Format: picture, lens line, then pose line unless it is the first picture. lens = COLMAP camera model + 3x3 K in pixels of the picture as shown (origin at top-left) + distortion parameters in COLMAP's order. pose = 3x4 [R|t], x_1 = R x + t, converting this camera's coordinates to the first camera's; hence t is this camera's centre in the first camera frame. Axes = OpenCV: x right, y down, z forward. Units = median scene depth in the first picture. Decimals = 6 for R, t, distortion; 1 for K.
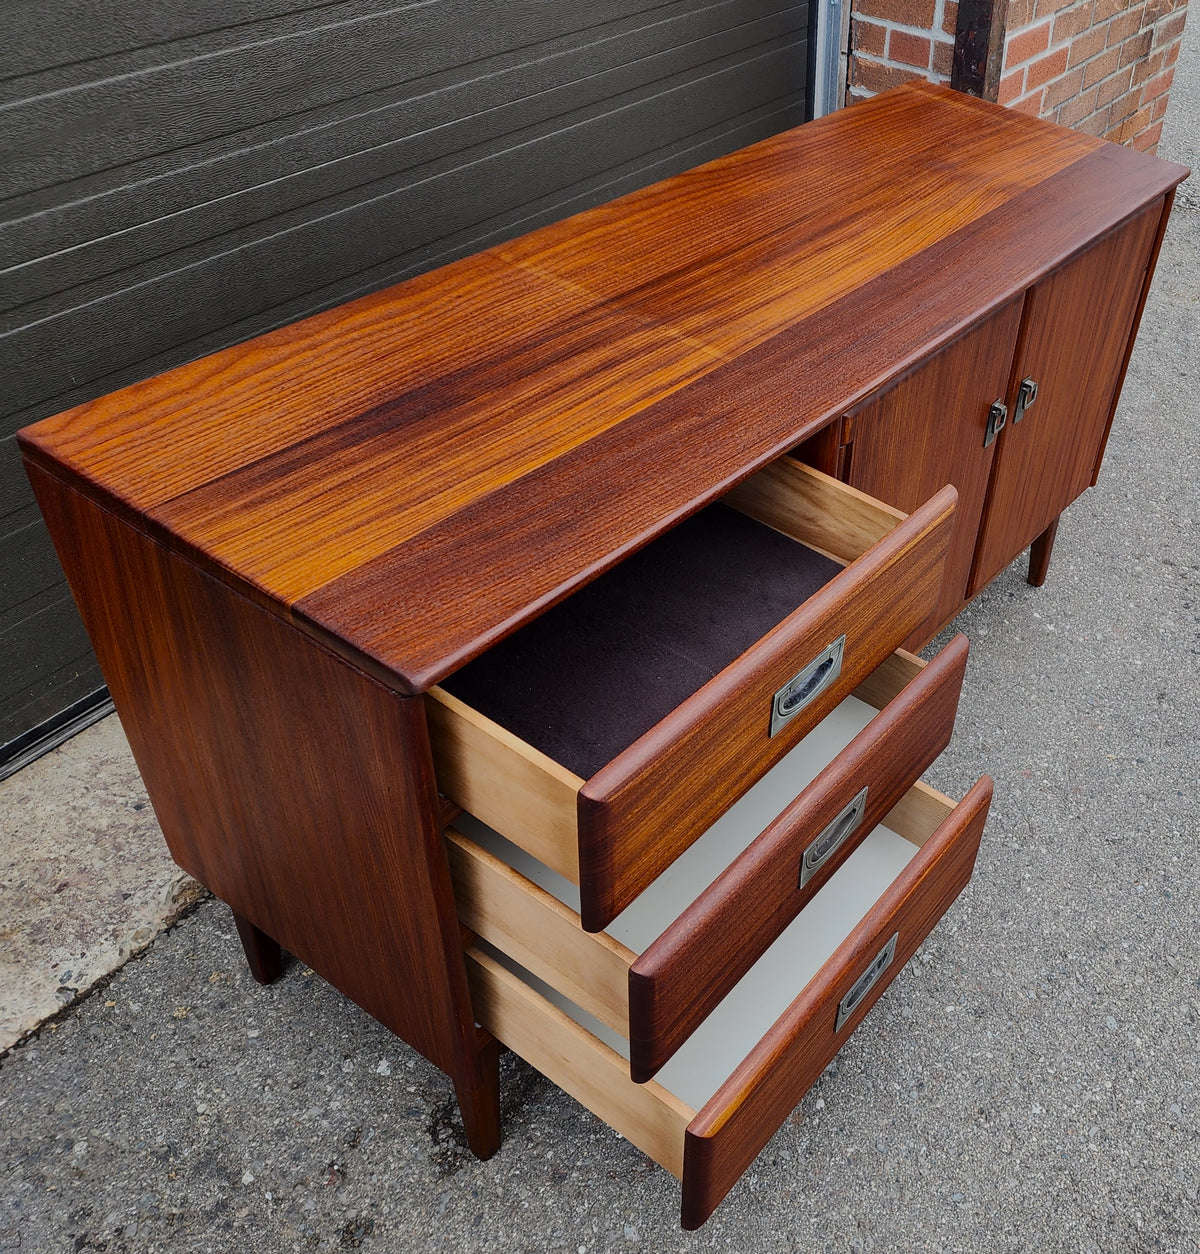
lens RADIAL K [[1239.6, 0, 774.7], [0, 1239.6, 695.4], [0, 0, 1]] dist [0.031183, 0.000000]
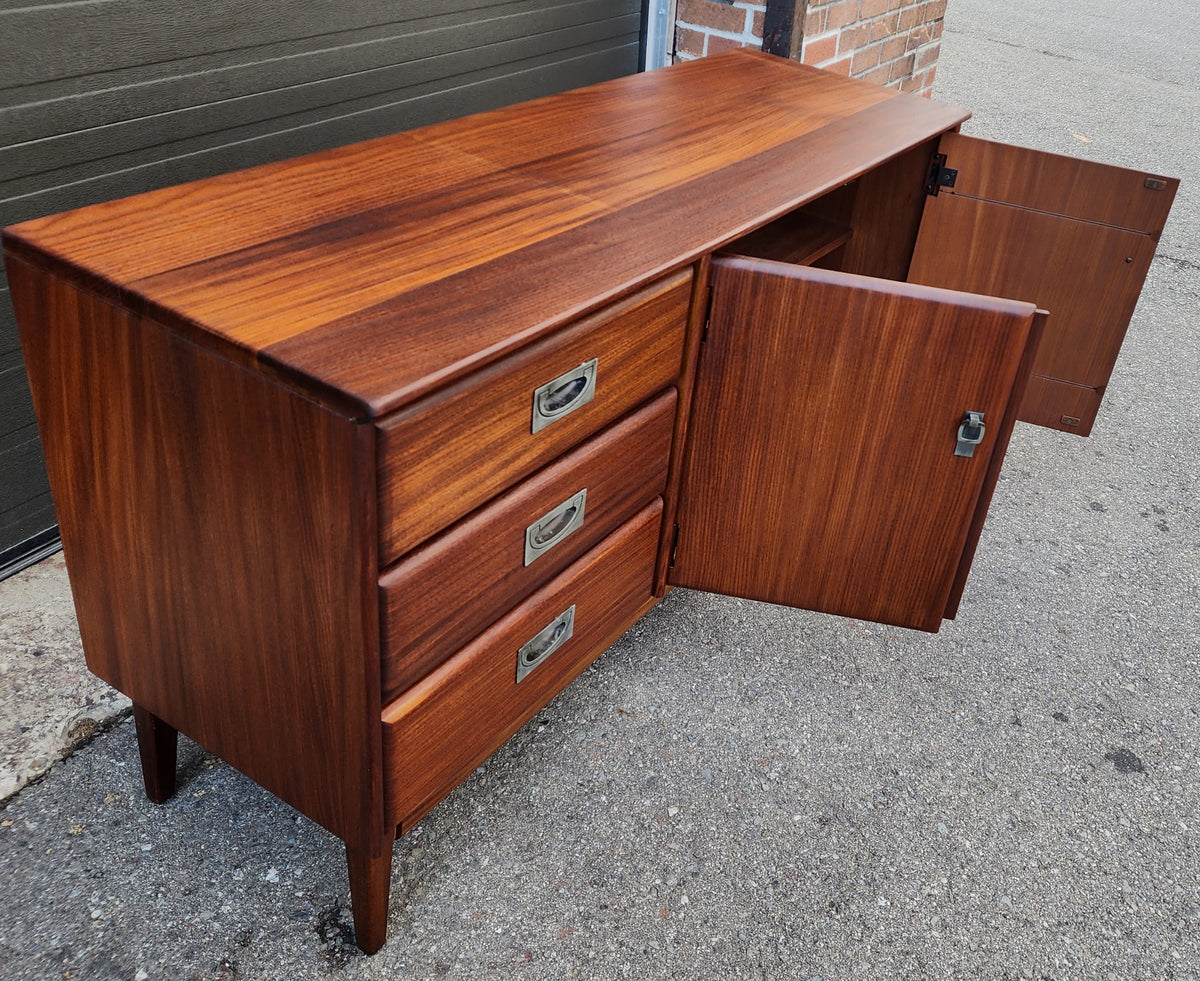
lens RADIAL K [[1111.3, 0, 647.4], [0, 1111.3, 502.9], [0, 0, 1]] dist [0.056652, -0.034729]
pose [[0.998163, 0.002549, 0.060531, -0.057375], [0.006098, 0.989812, -0.142249, 0.129512], [-0.060277, 0.142357, 0.987978, -0.007773]]
